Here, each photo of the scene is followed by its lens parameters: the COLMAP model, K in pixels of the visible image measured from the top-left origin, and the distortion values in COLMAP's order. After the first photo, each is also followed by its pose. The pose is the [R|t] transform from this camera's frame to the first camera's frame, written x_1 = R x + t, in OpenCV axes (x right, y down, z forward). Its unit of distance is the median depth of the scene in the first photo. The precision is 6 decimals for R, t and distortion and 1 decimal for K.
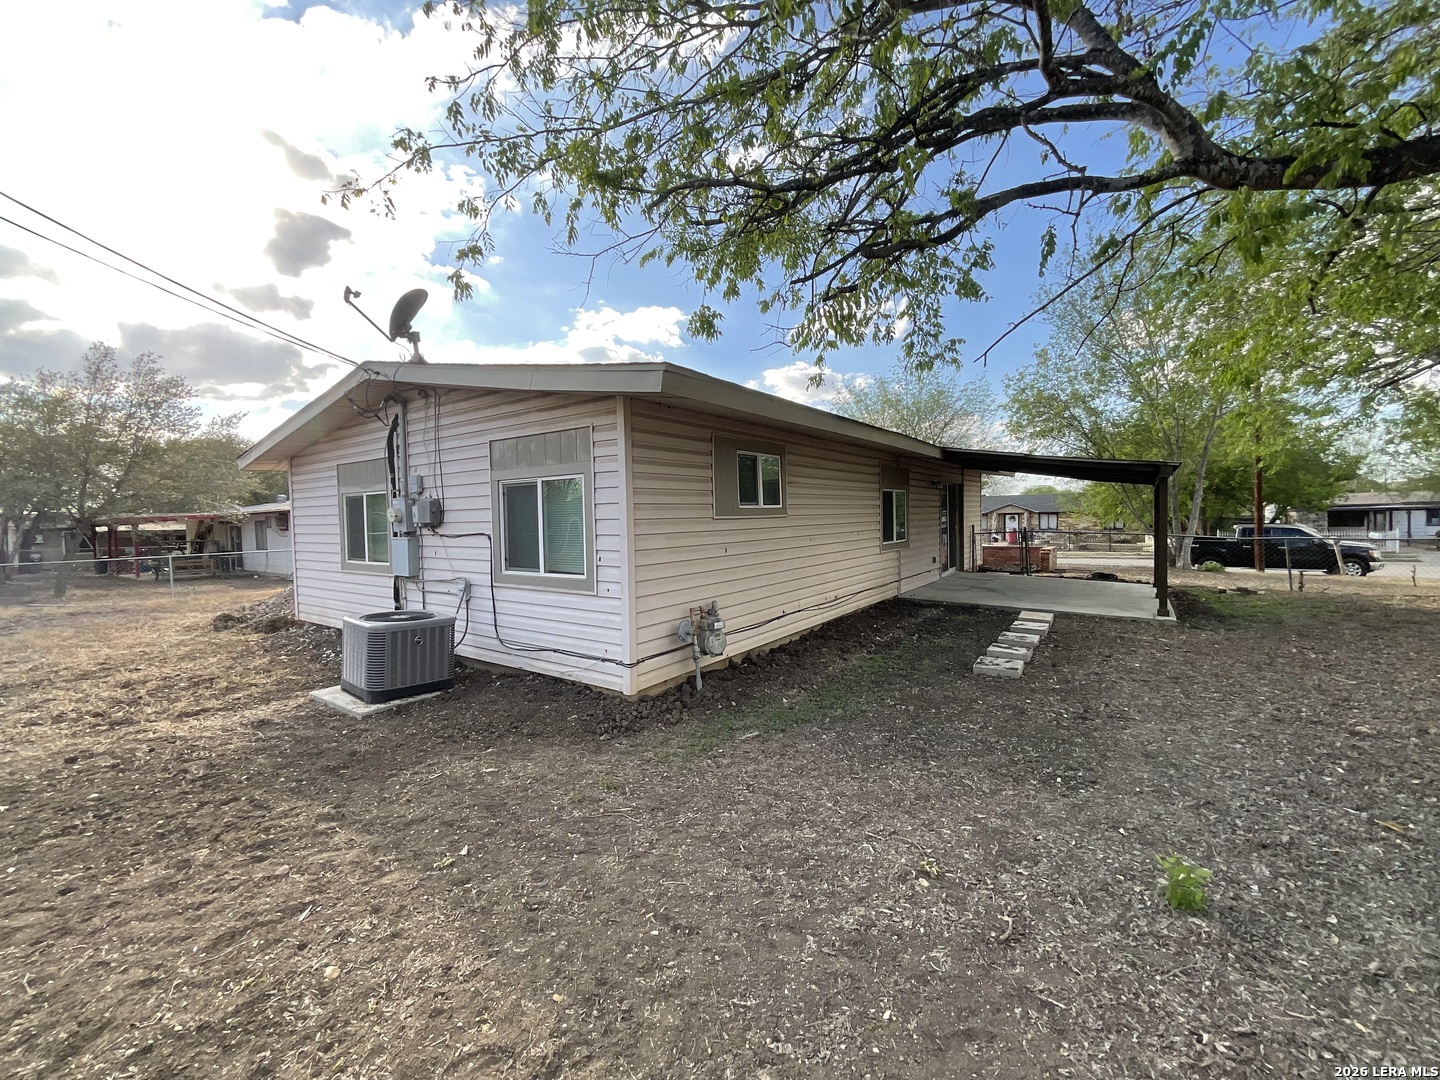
lens RADIAL K [[584.4, 0, 720.9], [0, 584.4, 544.4], [0, 0, 1]] dist [-0.000487, -0.000180]
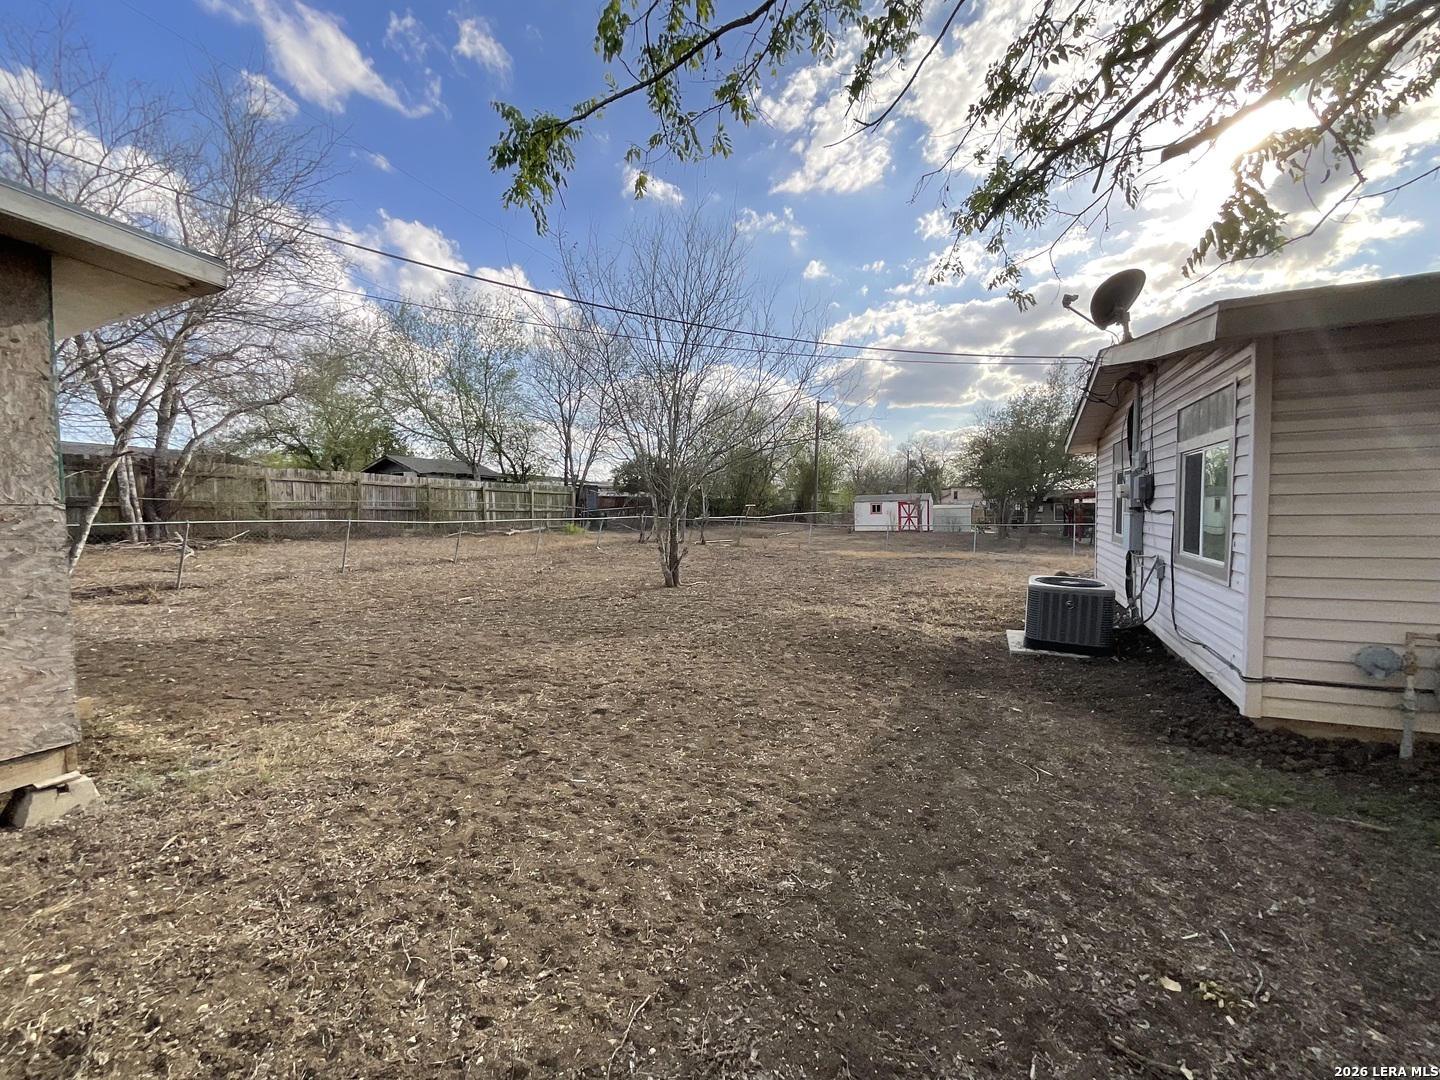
lens RADIAL K [[584.4, 0, 714.6], [0, 584.4, 548.5], [0, 0, 1]] dist [-0.000487, -0.000180]
pose [[0.159824, 0.081195, -0.983801, 0.581400], [-0.028386, 0.996577, 0.077638, -0.013626], [0.986737, 0.015518, 0.161582, 0.178178]]
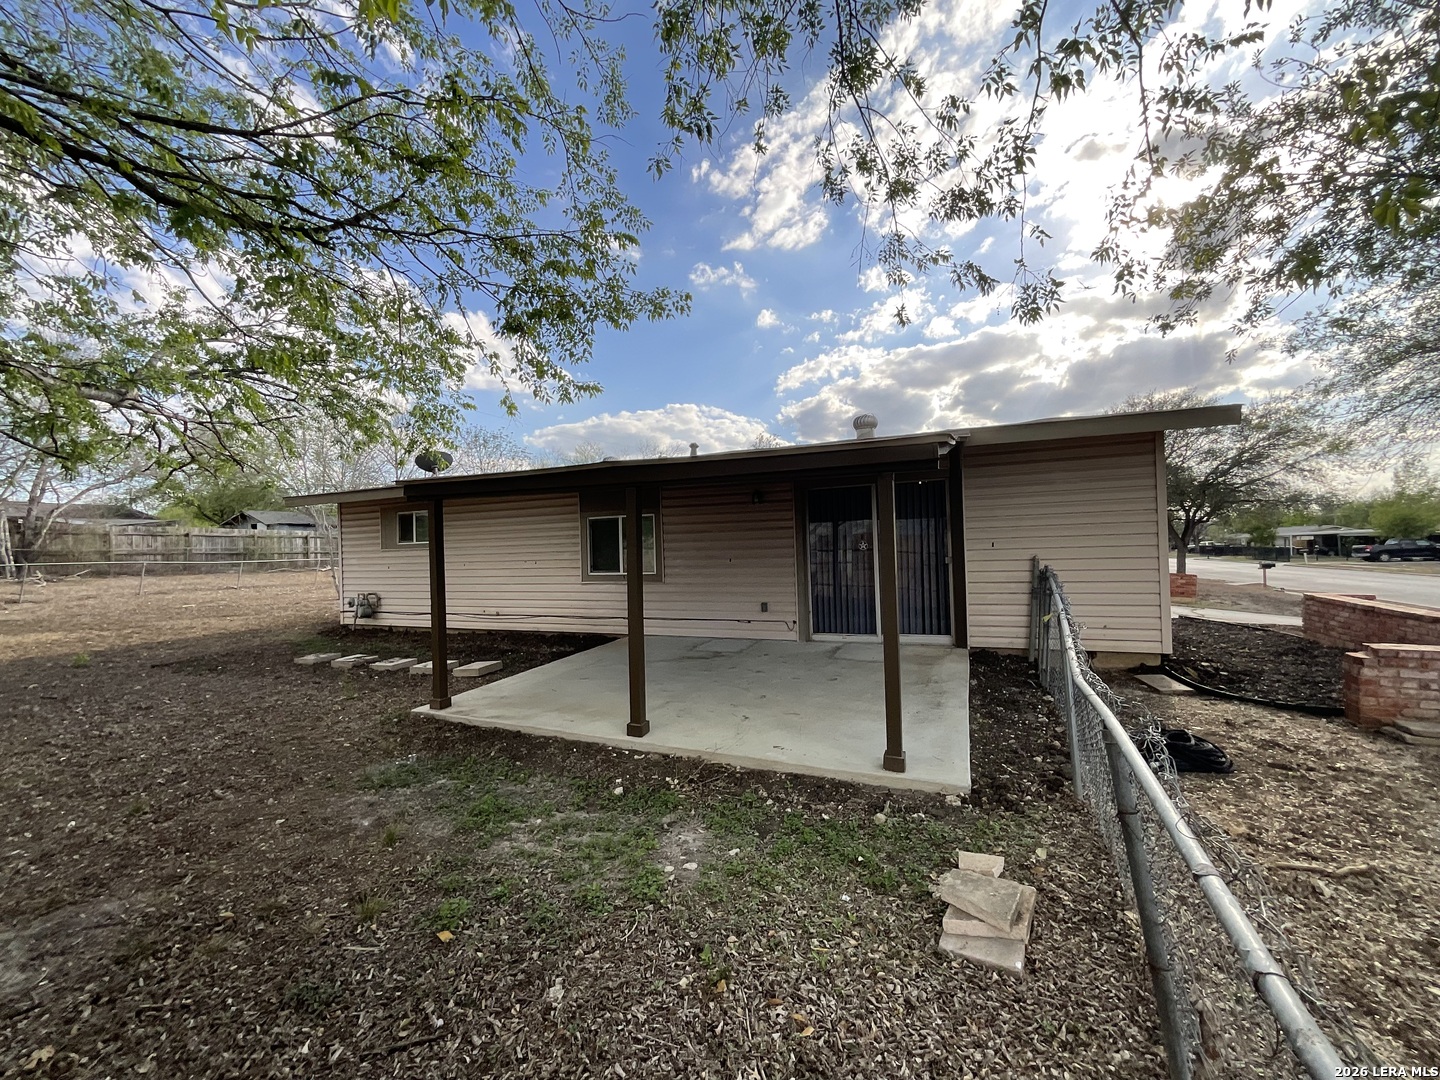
lens RADIAL K [[584.4, 0, 714.7], [0, 584.4, 530.4], [0, 0, 1]] dist [-0.000487, -0.000180]
pose [[0.204577, -0.009911, -0.978800, 2.992345], [-0.018267, 0.999736, -0.013941, -0.146728], [0.978680, 0.020731, 0.204342, 2.398027]]
